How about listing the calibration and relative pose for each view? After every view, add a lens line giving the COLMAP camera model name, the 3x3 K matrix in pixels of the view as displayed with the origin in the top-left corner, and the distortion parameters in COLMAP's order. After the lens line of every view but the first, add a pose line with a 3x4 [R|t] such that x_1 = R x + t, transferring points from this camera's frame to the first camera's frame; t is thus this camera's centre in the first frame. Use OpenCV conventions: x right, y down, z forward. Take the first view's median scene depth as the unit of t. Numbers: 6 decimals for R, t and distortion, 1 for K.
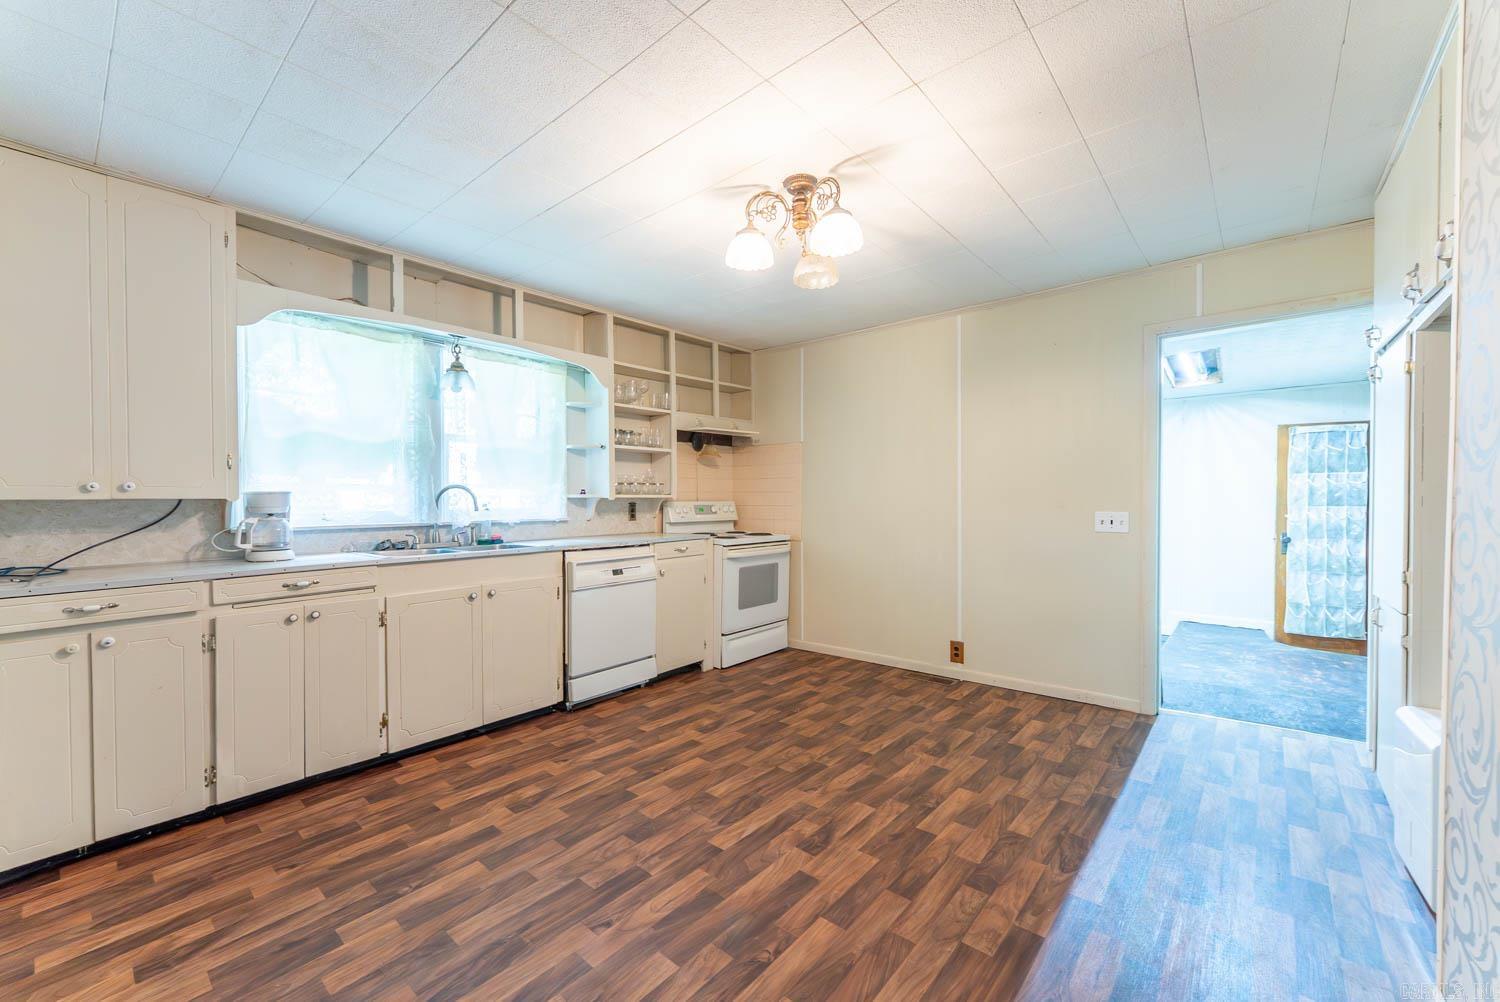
lens RADIAL K [[600.2, 0, 743.3], [0, 600.2, 502.7], [0, 0, 1]] dist [0.002794, -0.000062]
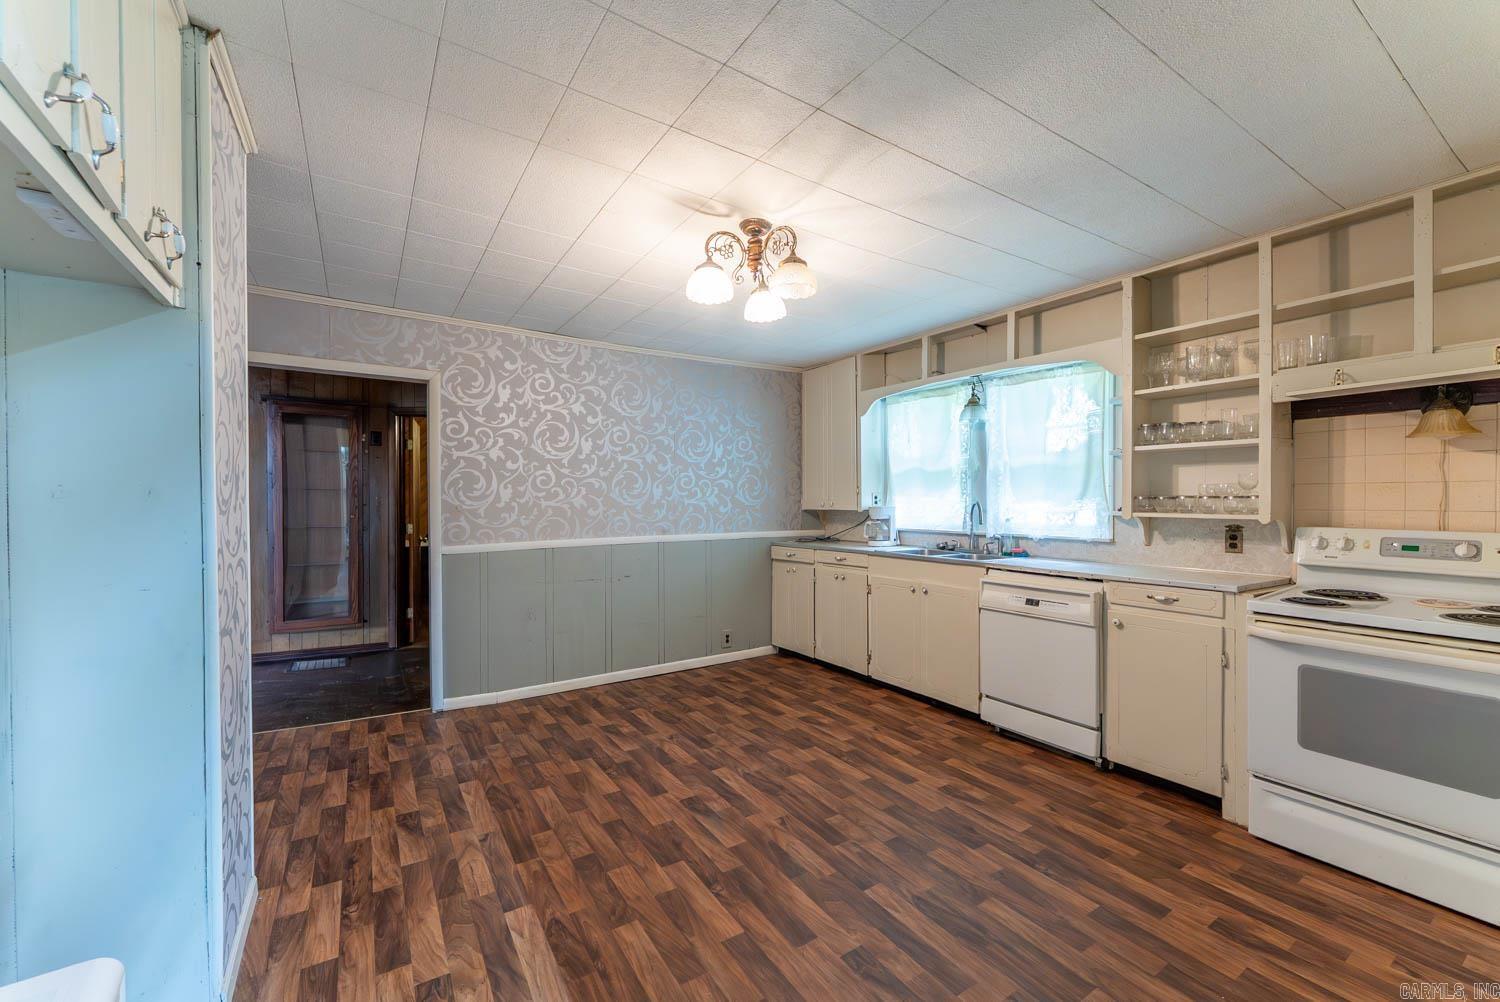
lens RADIAL K [[600.2, 0, 746.3], [0, 600.2, 503.4], [0, 0, 1]] dist [0.002794, -0.000062]
pose [[-0.279981, 0.009508, -0.959958, 0.987956], [-0.007369, 0.999900, 0.012053, -0.046402], [0.959977, 0.010448, -0.279883, 1.130512]]
